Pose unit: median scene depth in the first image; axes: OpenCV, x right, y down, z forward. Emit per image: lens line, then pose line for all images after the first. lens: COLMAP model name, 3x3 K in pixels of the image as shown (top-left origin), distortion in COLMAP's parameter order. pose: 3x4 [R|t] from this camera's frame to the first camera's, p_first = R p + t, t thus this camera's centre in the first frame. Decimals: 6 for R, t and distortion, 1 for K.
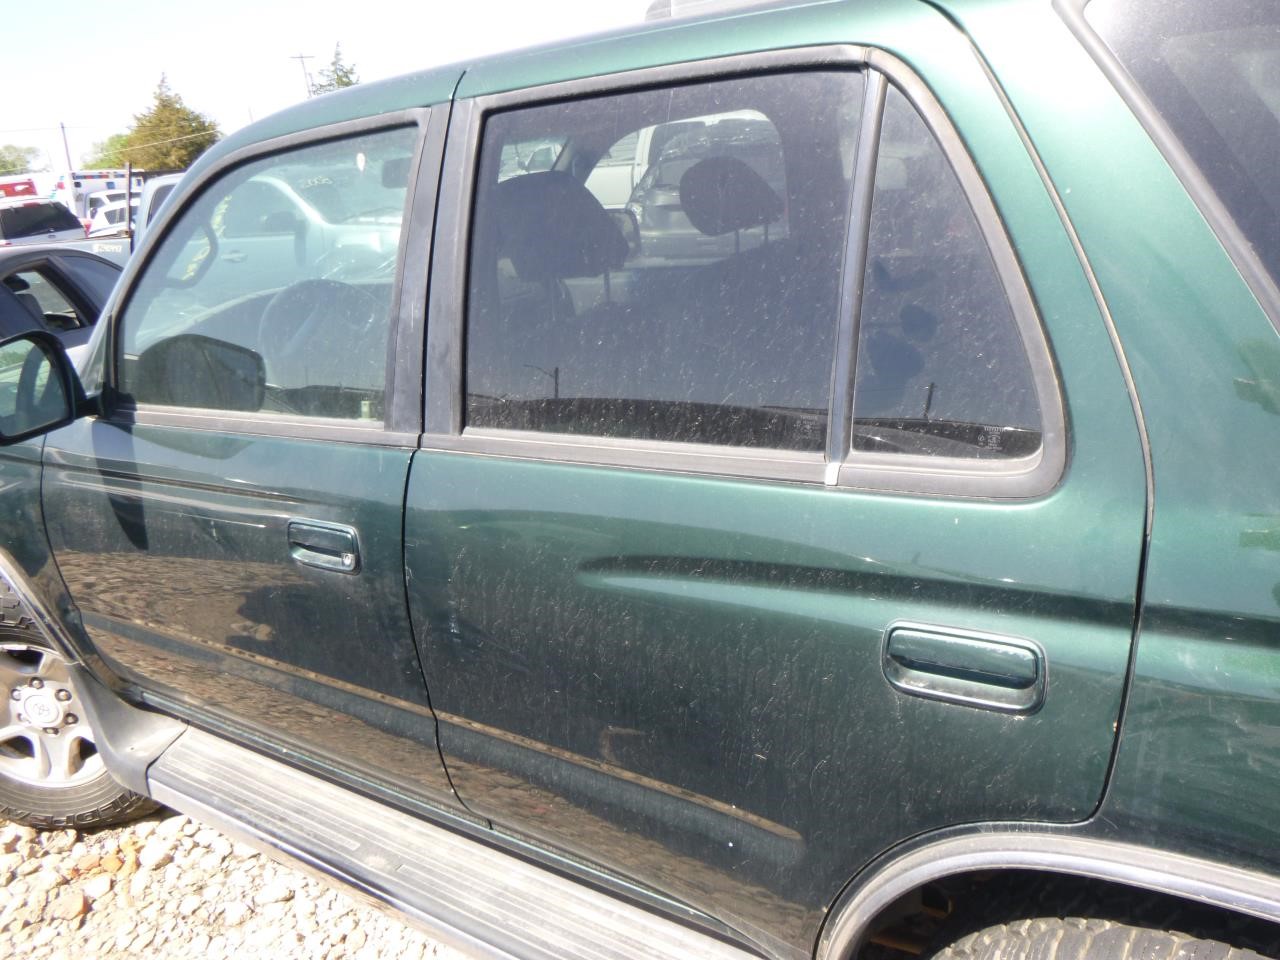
lens RADIAL K [[965.1, 0, 647.5], [0, 965.1, 478.3], [0, 0, 1]] dist [-0.008094, -0.009711]
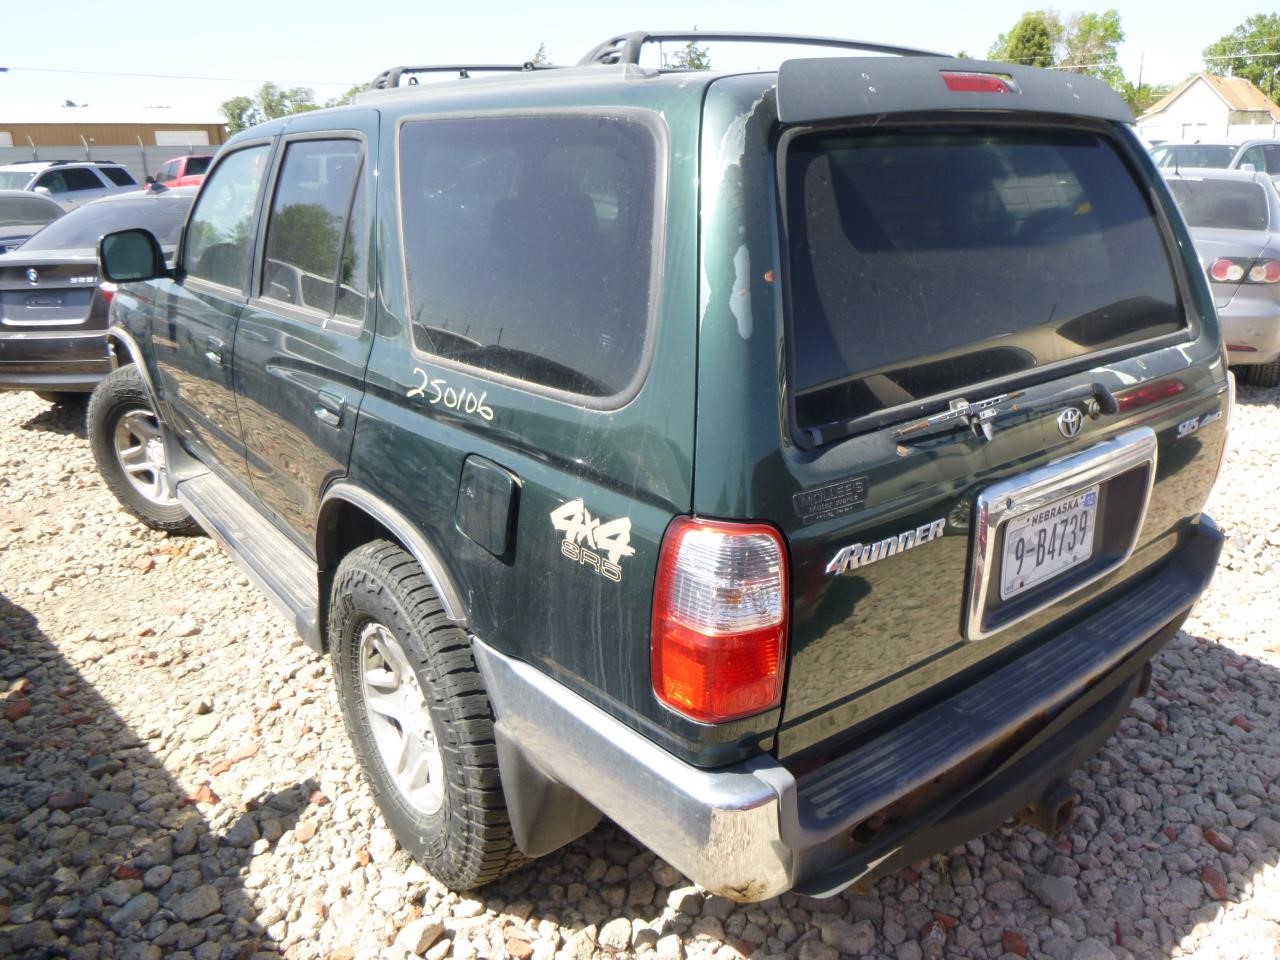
lens RADIAL K [[965.1, 0, 639.4], [0, 965.1, 492.7], [0, 0, 1]] dist [-0.008094, -0.009711]
pose [[0.935994, 0.198263, -0.290872, 0.676825], [-0.191561, 0.980121, 0.051643, 0.052711], [0.295328, 0.007382, 0.955367, -0.383879]]
